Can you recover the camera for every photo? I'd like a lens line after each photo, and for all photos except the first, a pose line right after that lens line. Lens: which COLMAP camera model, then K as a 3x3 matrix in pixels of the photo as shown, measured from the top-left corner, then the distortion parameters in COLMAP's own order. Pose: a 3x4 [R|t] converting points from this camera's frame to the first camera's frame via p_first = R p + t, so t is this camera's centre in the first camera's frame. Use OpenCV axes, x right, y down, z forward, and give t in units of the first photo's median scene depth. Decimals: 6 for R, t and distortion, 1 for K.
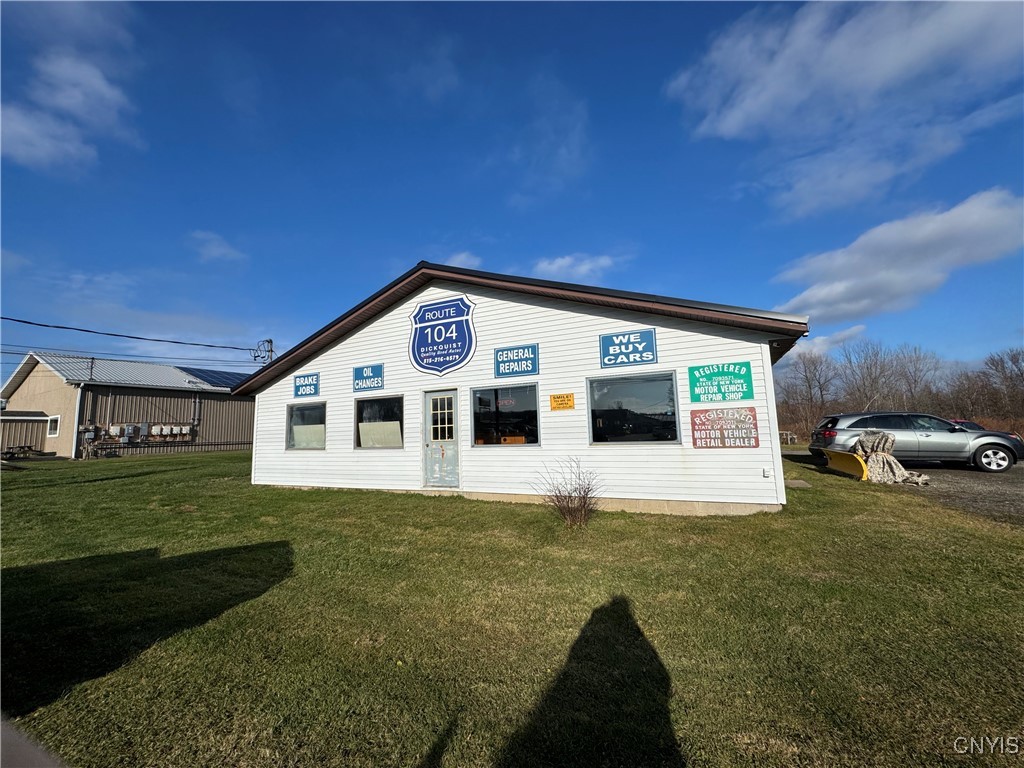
lens RADIAL K [[412.6, 0, 511.2], [0, 412.6, 397.8], [0, 0, 1]] dist [0.003343, 0.000420]
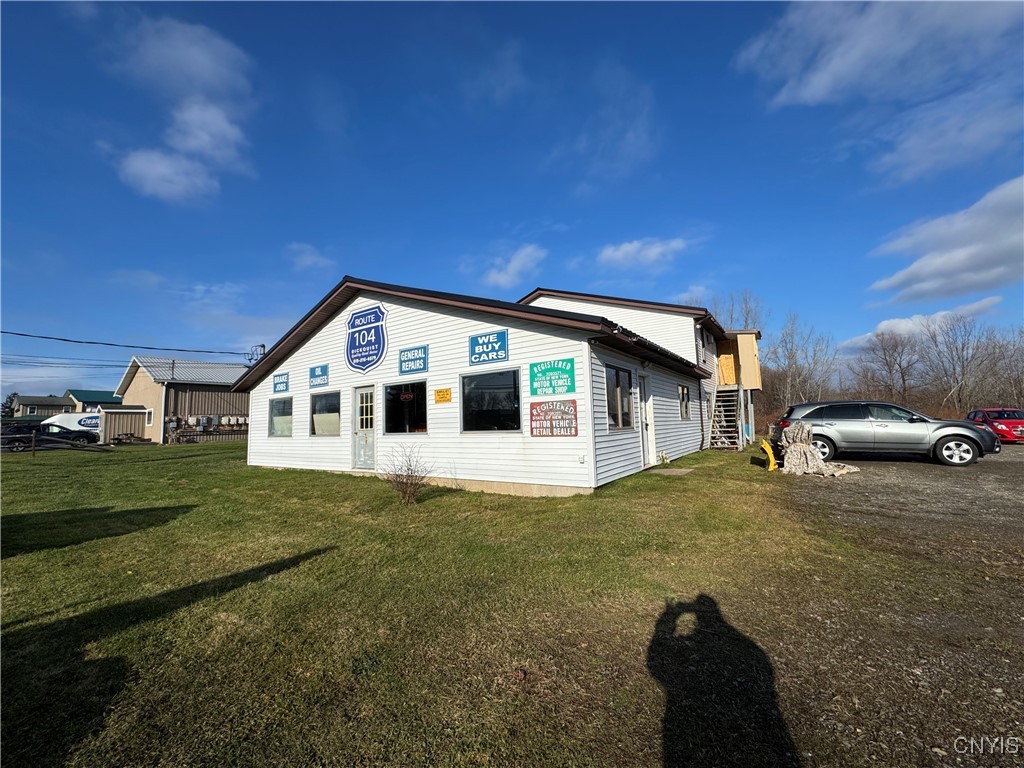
lens RADIAL K [[408.2, 0, 512.0], [0, 408.2, 384.0], [0, 0, 1]] dist [-0.001084, 0.000043]
pose [[0.987498, -0.014226, -0.156987, 0.416602], [0.012492, 0.999850, -0.012027, -0.005381], [0.157134, 0.009916, 0.987527, -0.069381]]
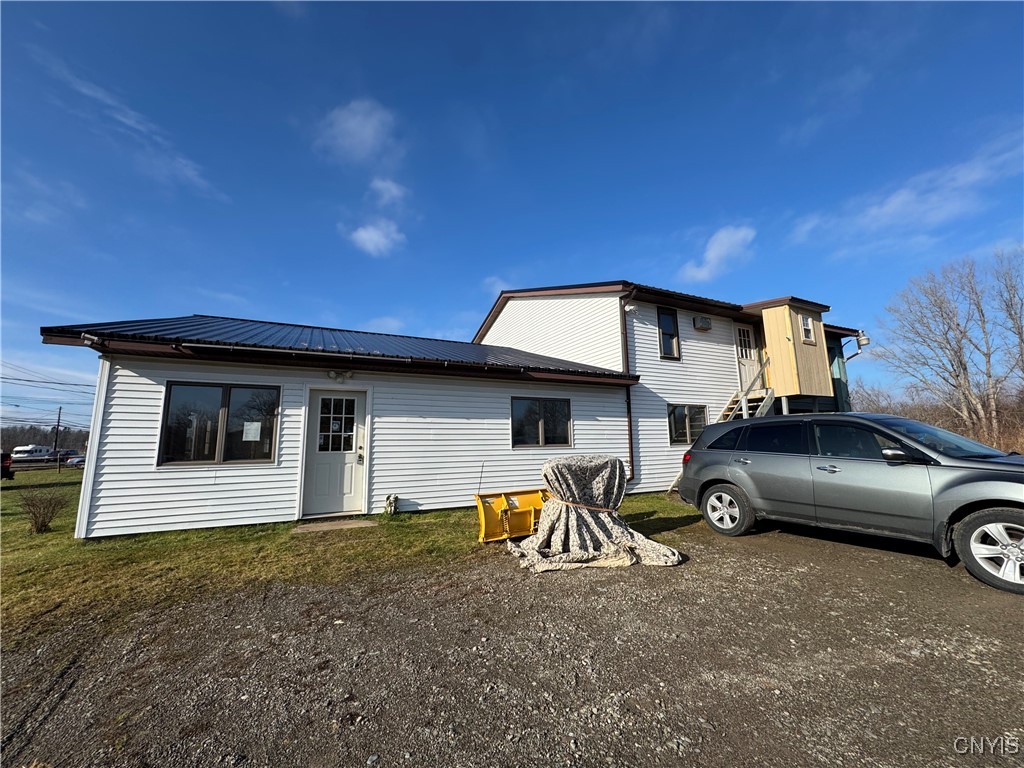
lens RADIAL K [[433.7, 0, 512.0], [0, 433.7, 384.0], [0, 0, 1]] dist [0.055472, 0.000104]
pose [[0.797147, -0.076235, -0.598953, 1.357964], [0.045157, 0.996746, -0.066766, 0.022605], [0.602095, 0.026176, 0.797996, 0.558920]]
